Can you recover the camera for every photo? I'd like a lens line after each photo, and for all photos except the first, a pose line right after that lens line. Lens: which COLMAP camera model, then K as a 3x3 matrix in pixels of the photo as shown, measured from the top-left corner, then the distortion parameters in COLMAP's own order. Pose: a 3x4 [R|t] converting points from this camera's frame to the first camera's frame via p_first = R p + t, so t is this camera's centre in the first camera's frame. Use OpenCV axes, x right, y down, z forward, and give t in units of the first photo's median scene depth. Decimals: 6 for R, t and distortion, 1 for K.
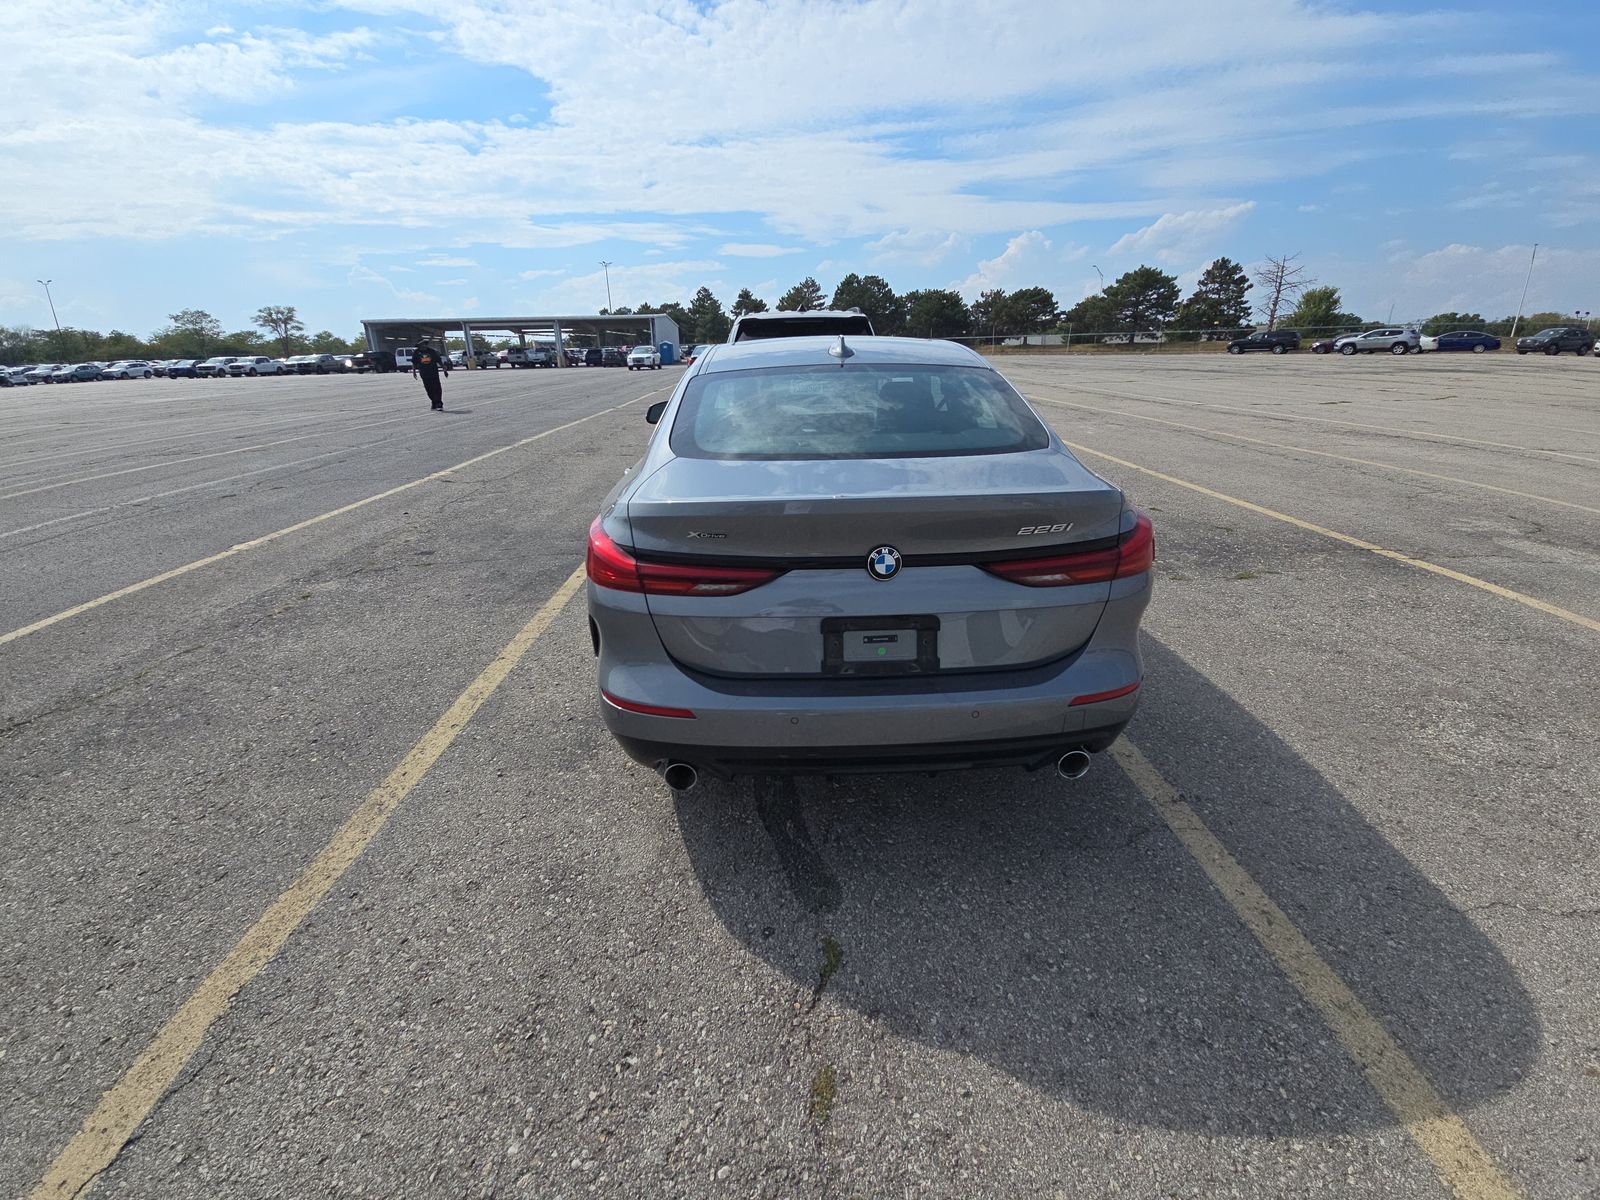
lens RADIAL K [[651.5, 0, 800.0], [0, 651.5, 600.0], [0, 0, 1]] dist [0.023555, -0.014295]
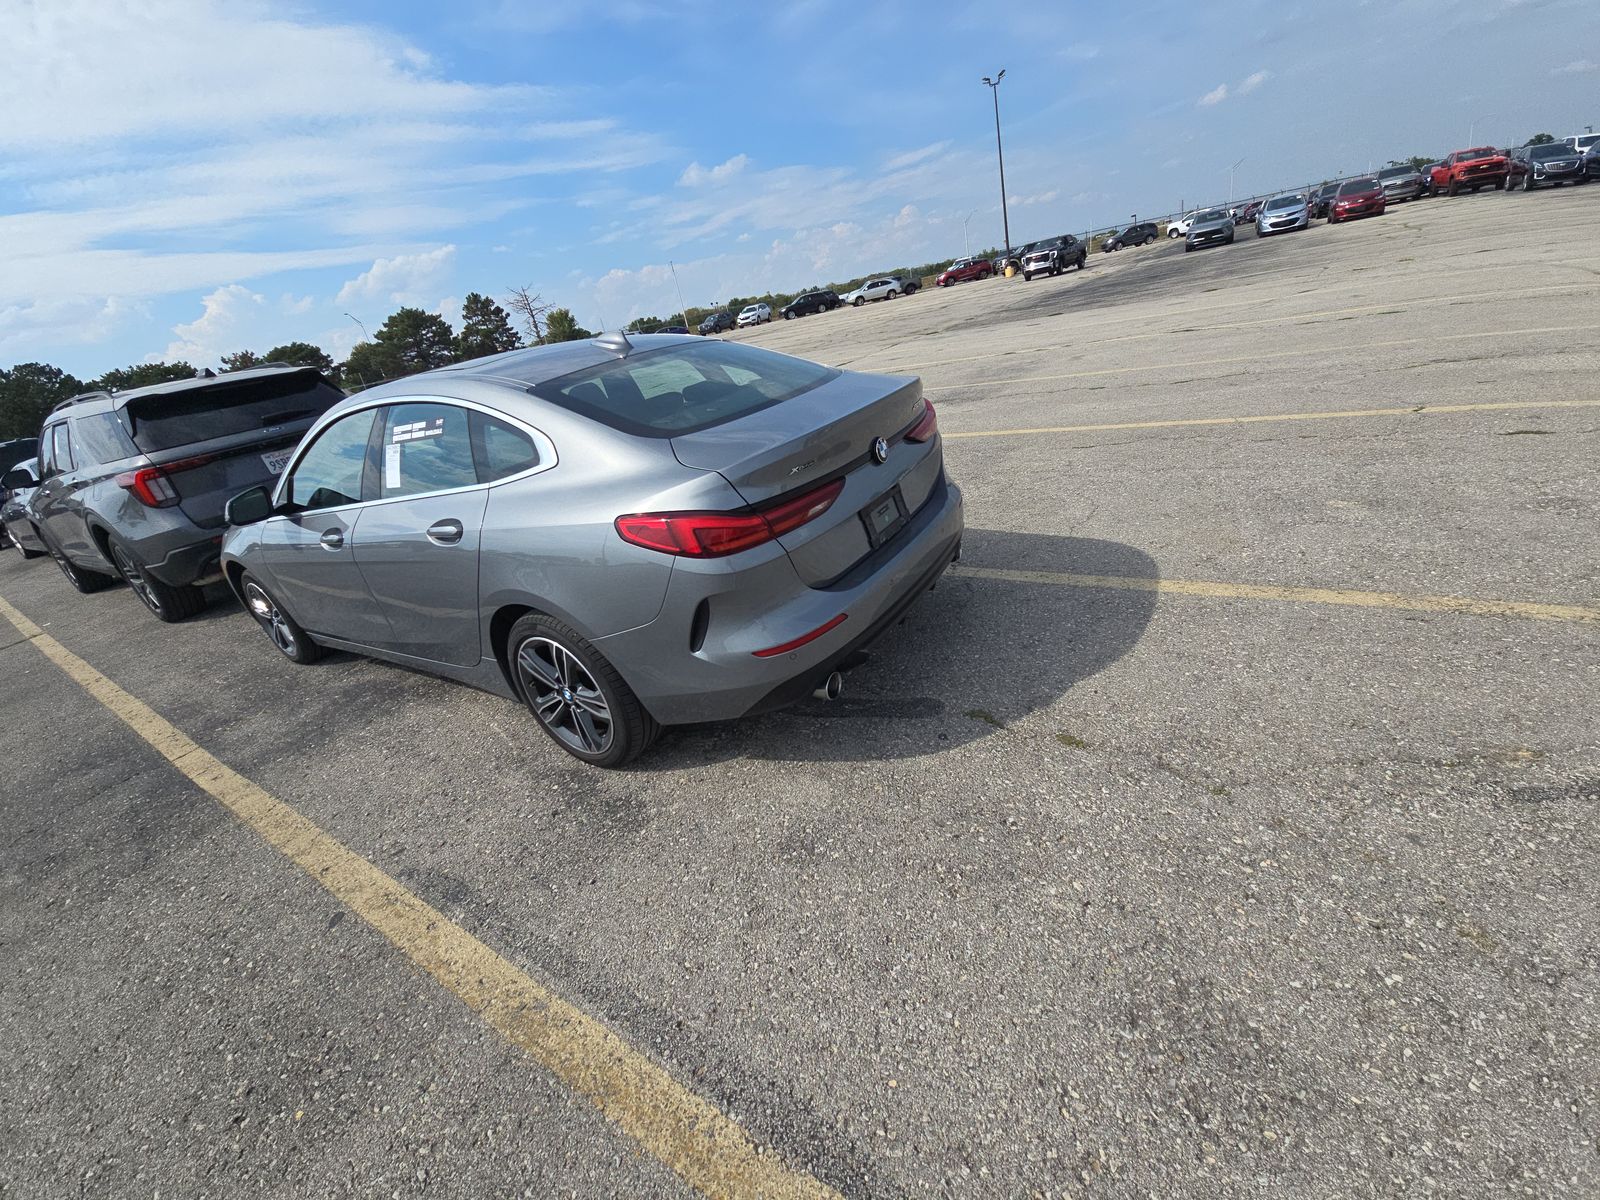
lens RADIAL K [[654.7, 0, 790.3], [0, 654.7, 595.0], [0, 0, 1]] dist [0.008253, -0.005435]
pose [[0.559410, -0.416849, 0.716448, -0.651573], [0.457901, 0.875897, 0.152087, -0.051477], [-0.690932, 0.242983, 0.680862, 0.153894]]
